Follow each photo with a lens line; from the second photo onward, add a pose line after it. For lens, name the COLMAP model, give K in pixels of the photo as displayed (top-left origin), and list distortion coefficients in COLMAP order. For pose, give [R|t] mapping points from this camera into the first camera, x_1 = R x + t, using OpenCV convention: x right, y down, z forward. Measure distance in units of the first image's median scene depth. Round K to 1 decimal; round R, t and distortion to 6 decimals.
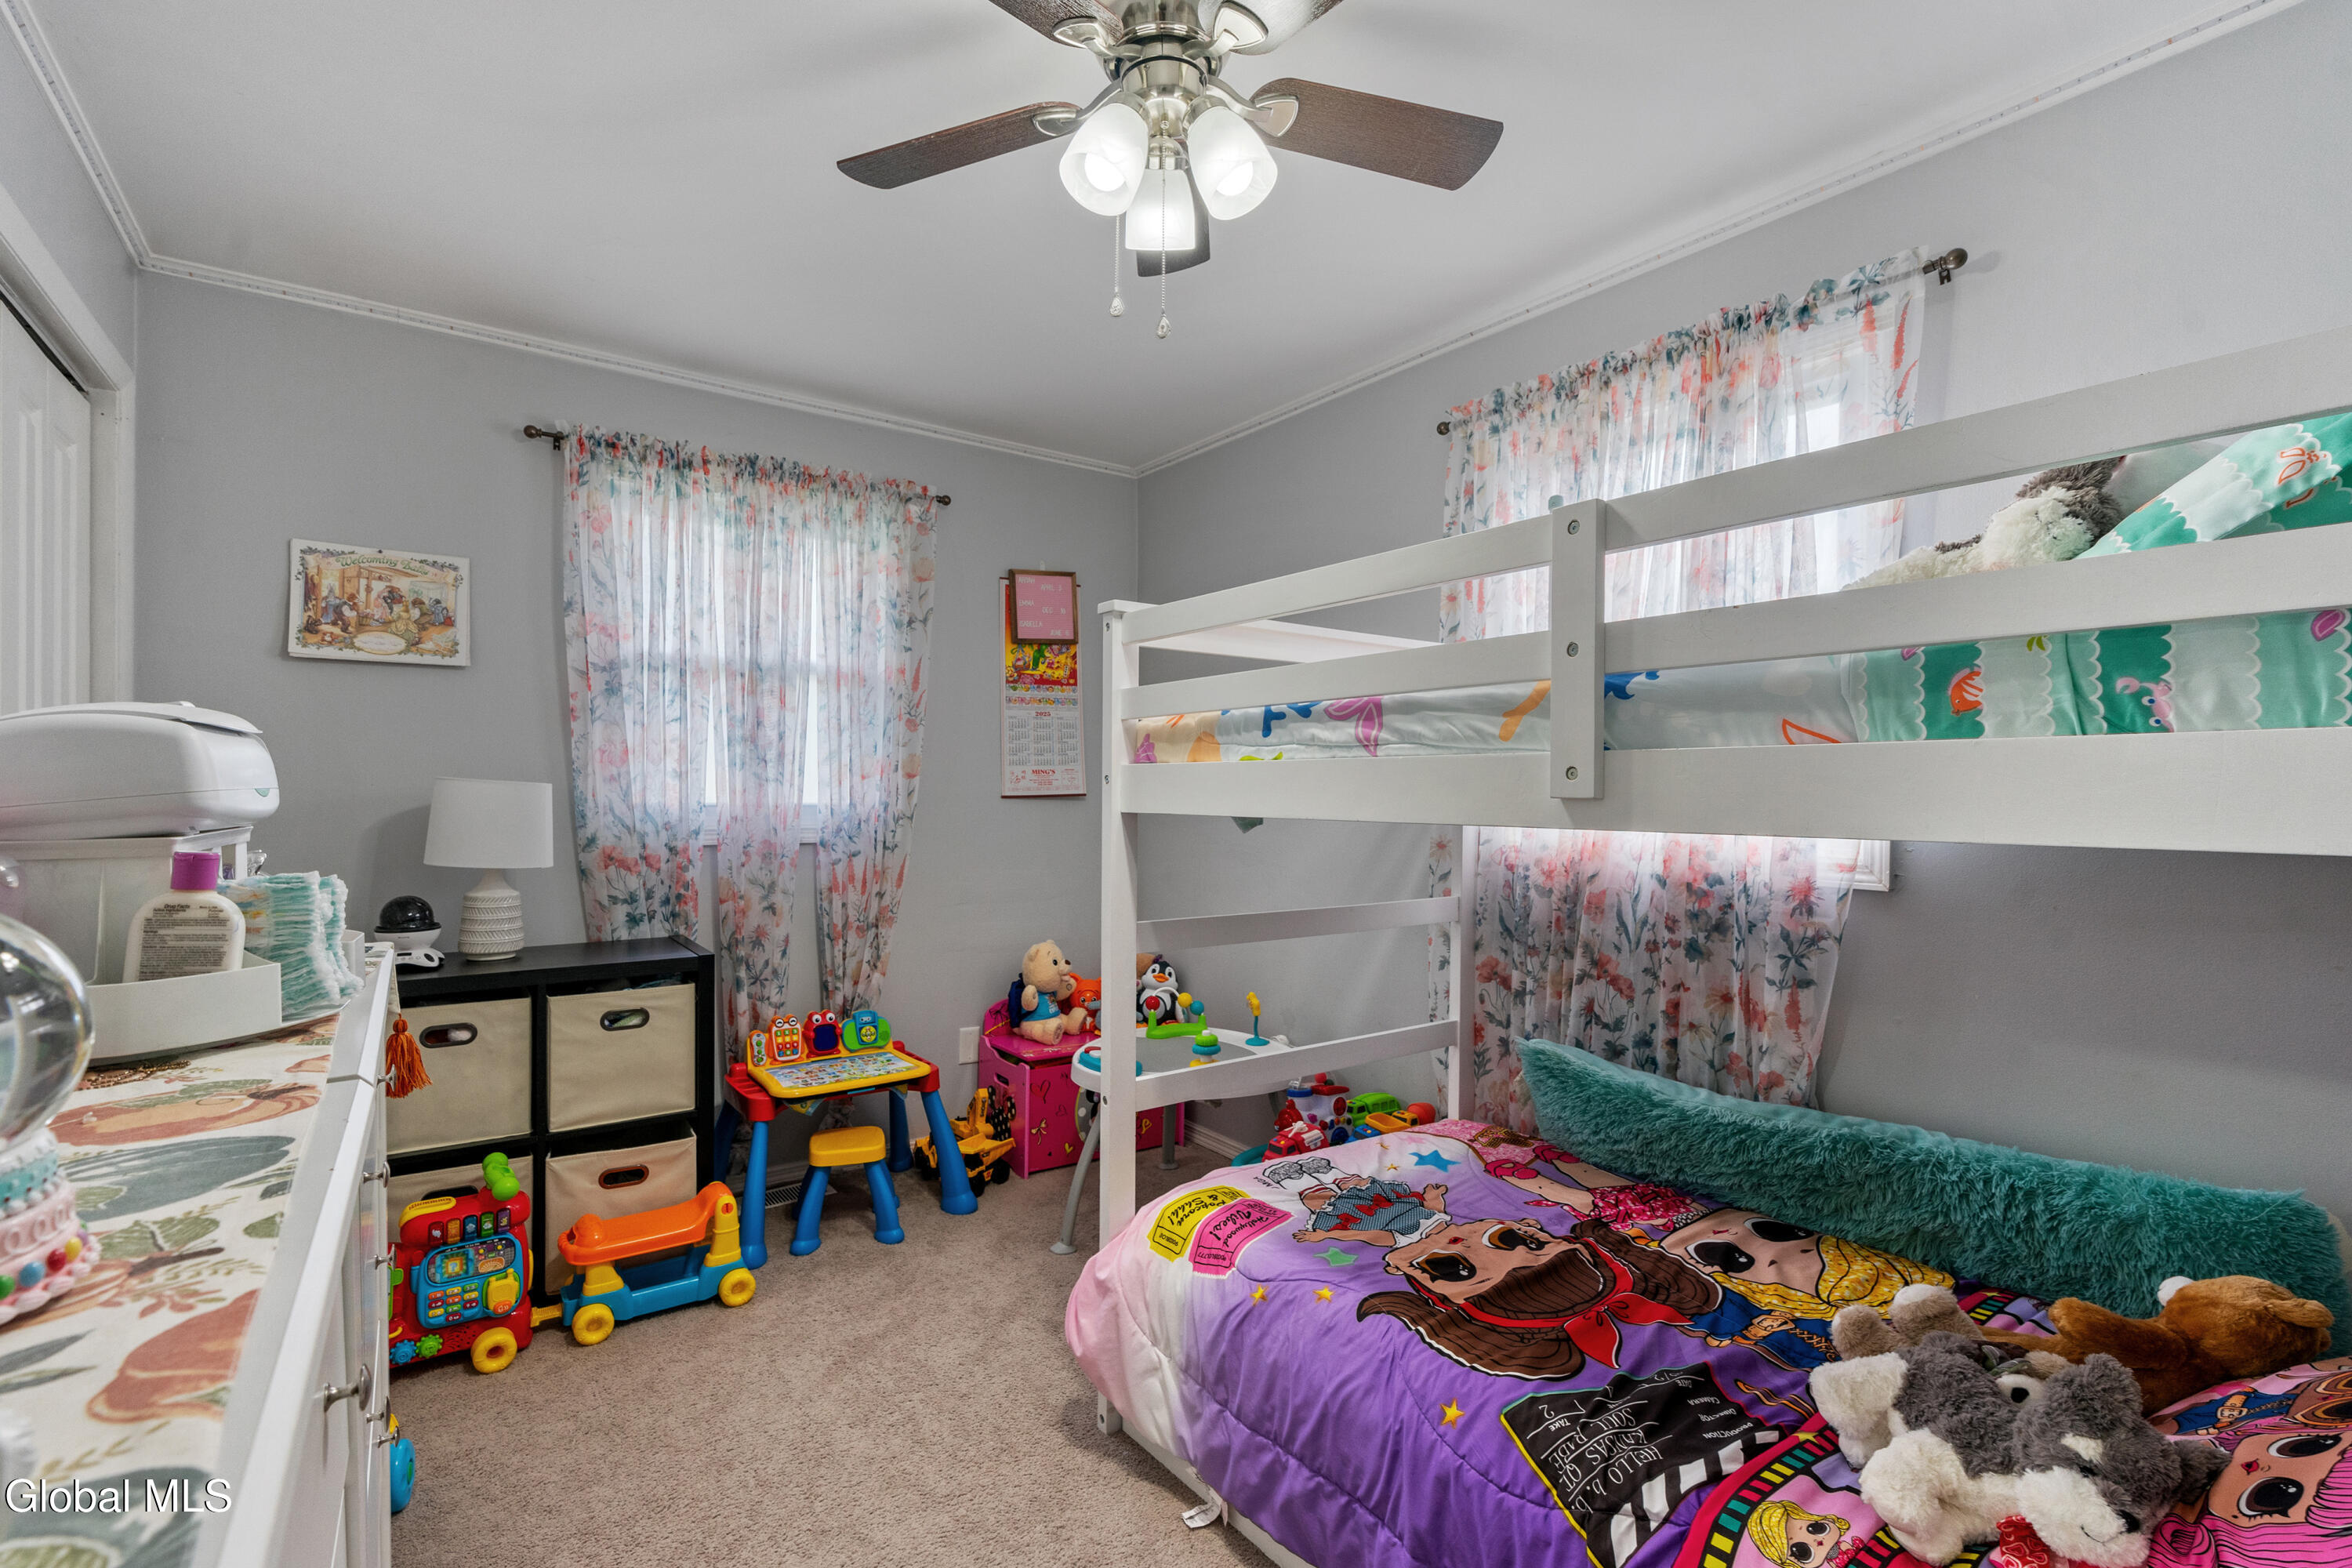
lens RADIAL K [[1062.5, 0, 1165.6], [0, 1062.5, 784.9], [0, 0, 1]] dist [-0.011894, 0.004414]
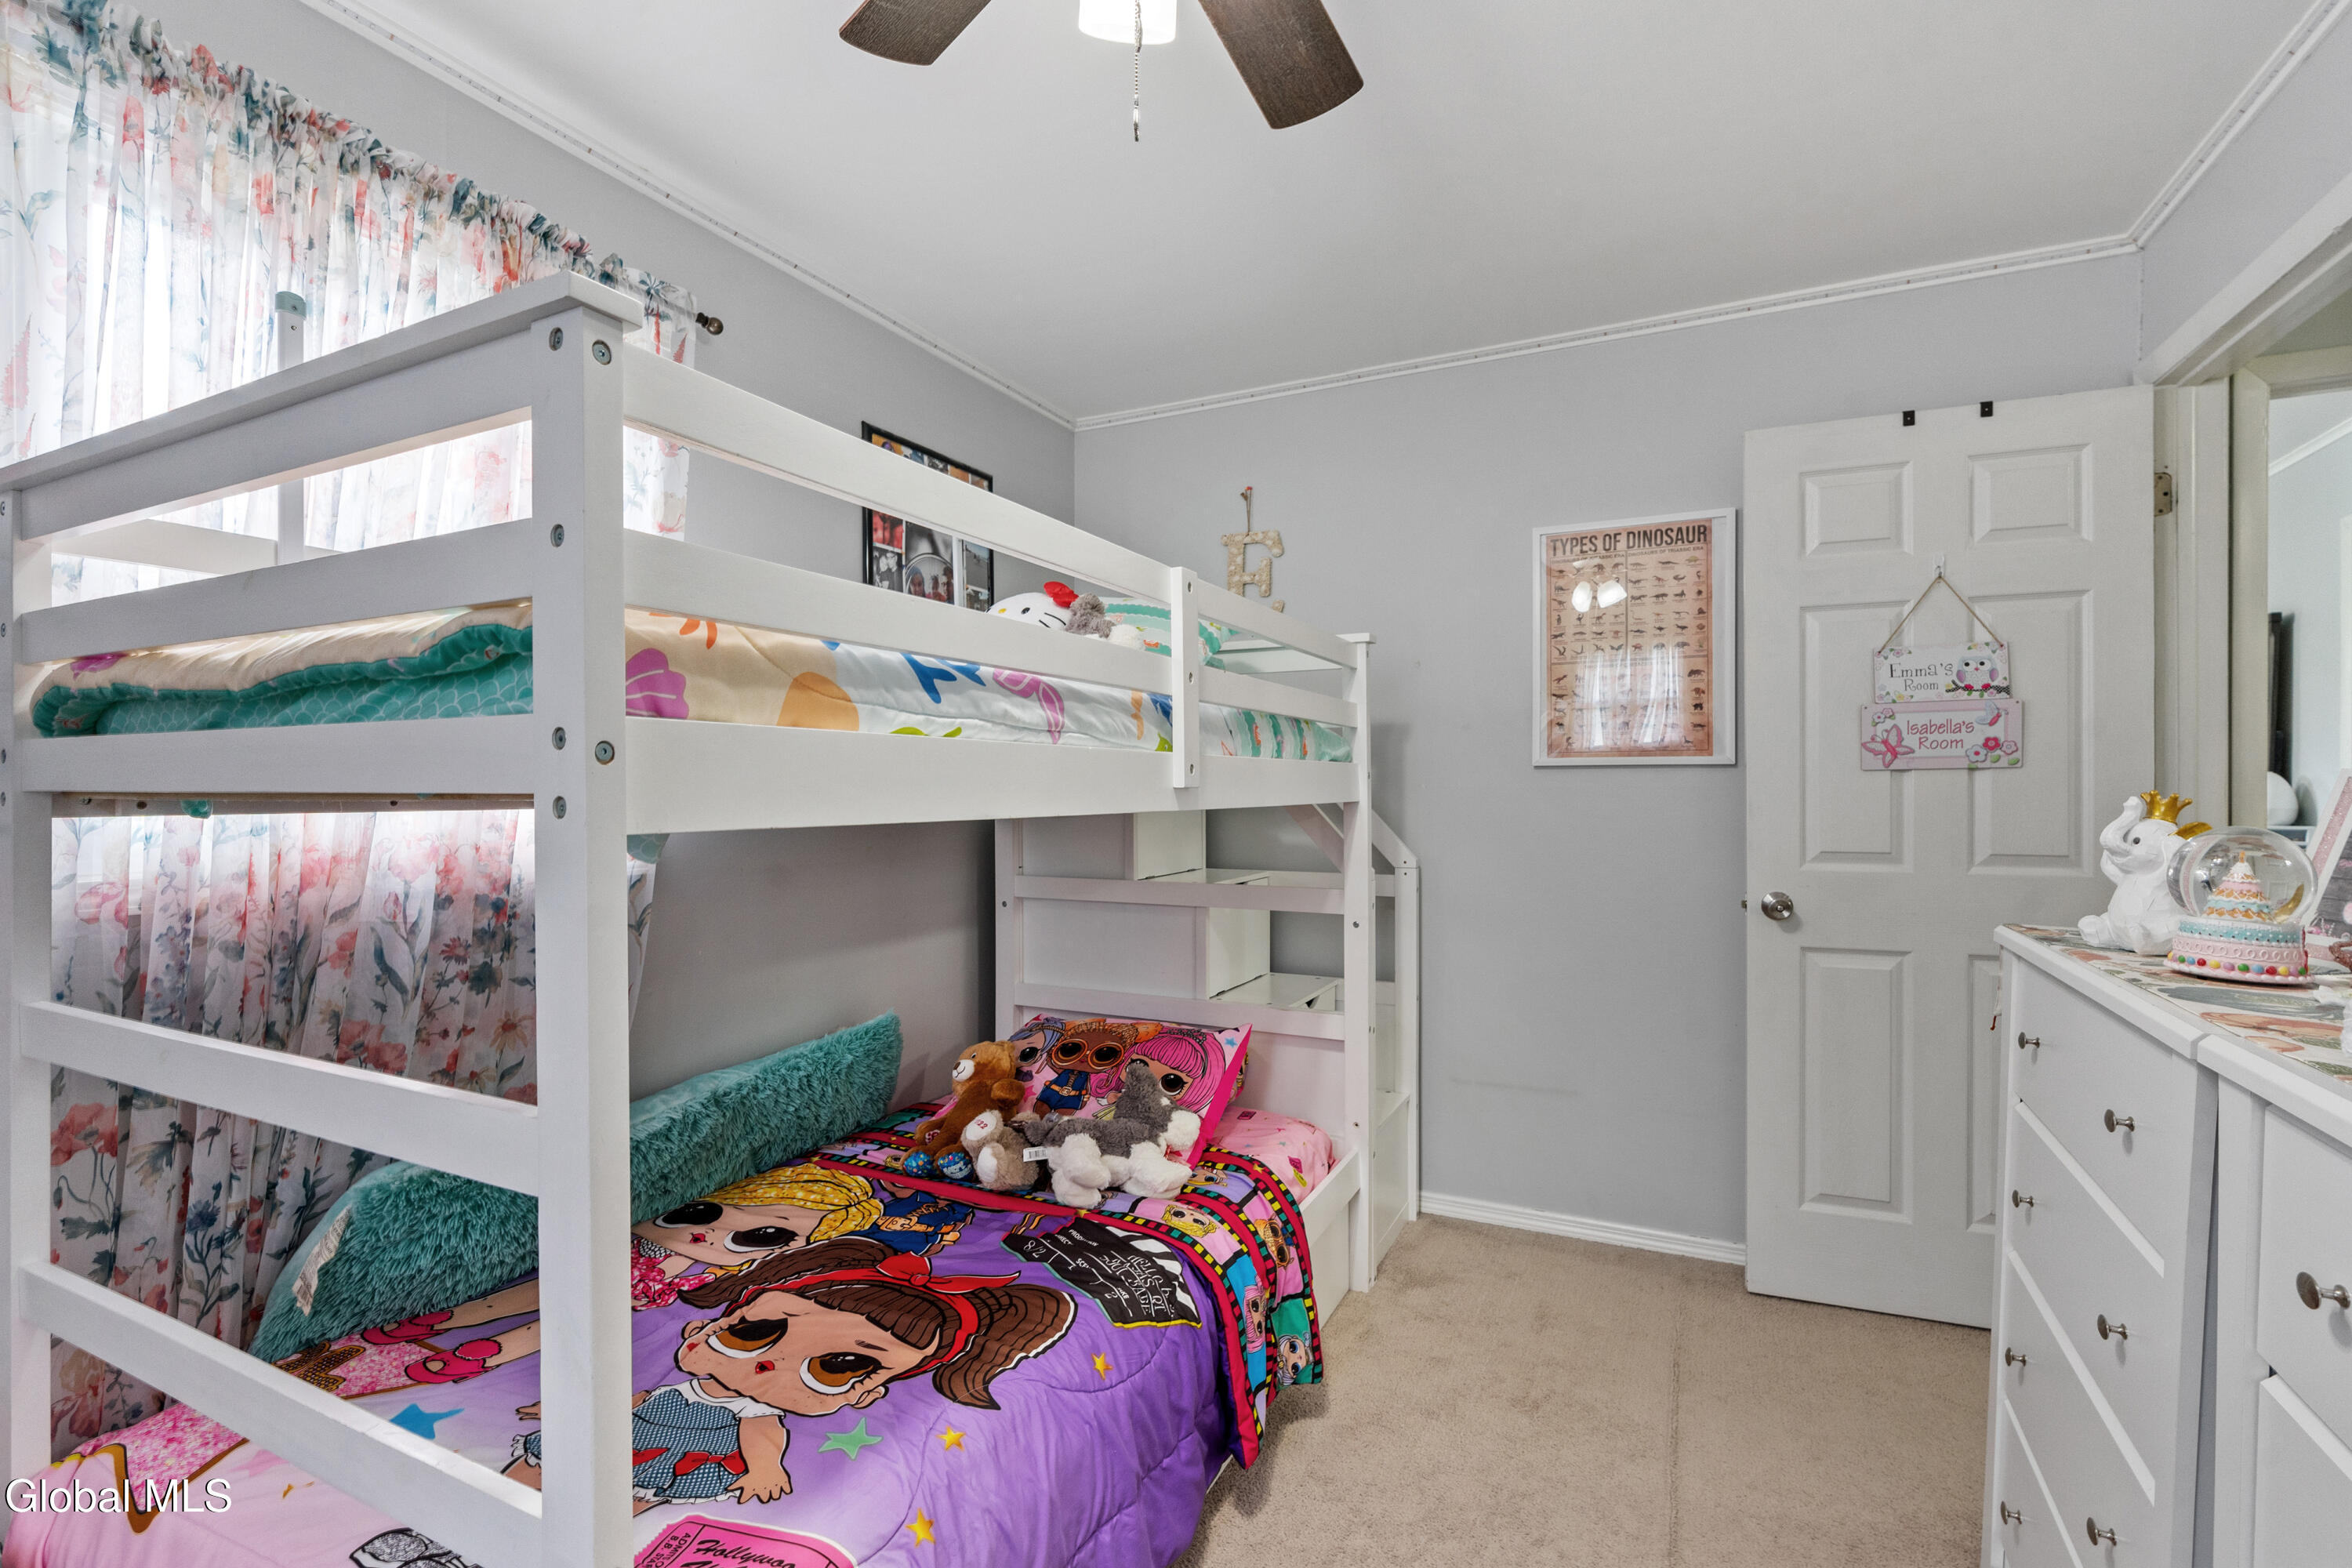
lens RADIAL K [[1062.5, 0, 1173.9], [0, 1062.5, 793.4], [0, 0, 1]] dist [-0.011894, 0.004414]
pose [[-0.467254, -0.012833, 0.884030, -0.432683], [-0.009333, 0.999911, 0.009582, 0.003892], [-0.884074, -0.003774, -0.467332, 0.883789]]
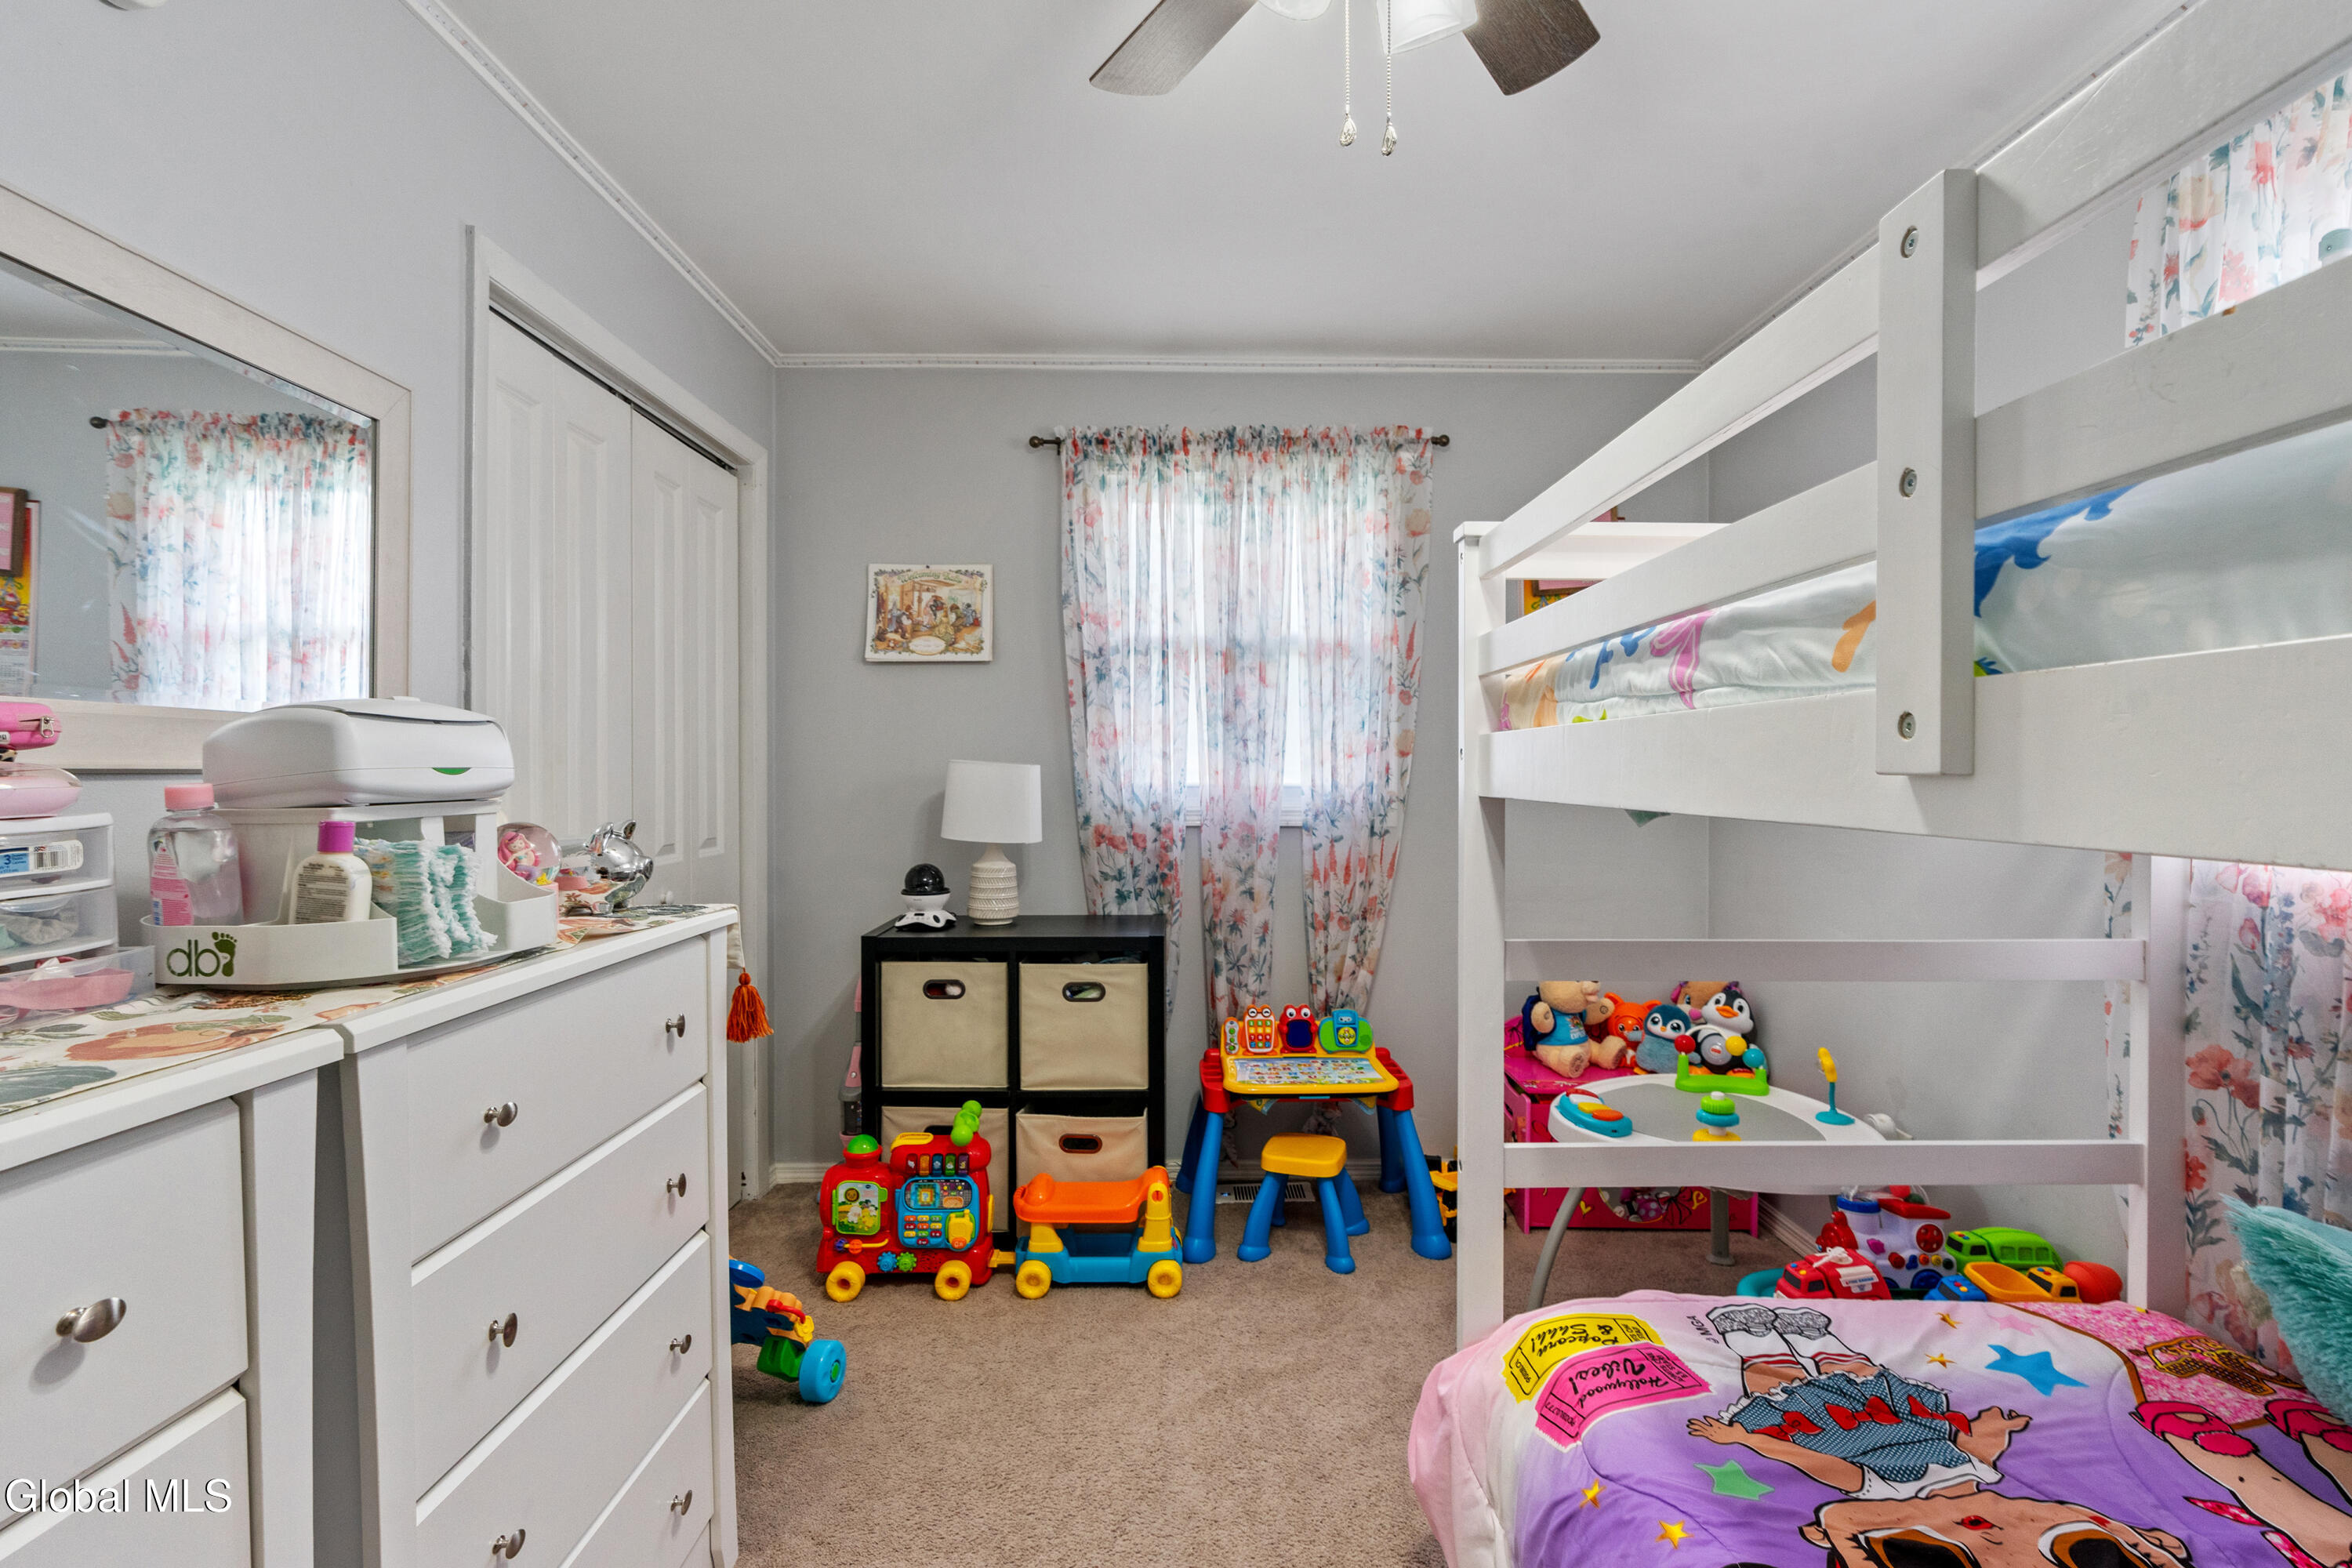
lens RADIAL K [[1099.9, 0, 1190.5], [0, 1099.9, 766.5], [0, 0, 1]] dist [-0.009304, 0.003360]
pose [[0.818341, -0.006364, -0.574697, 0.216207], [0.006394, 0.999978, -0.001969, 0.004041], [0.574697, -0.002063, 0.818364, 0.199106]]
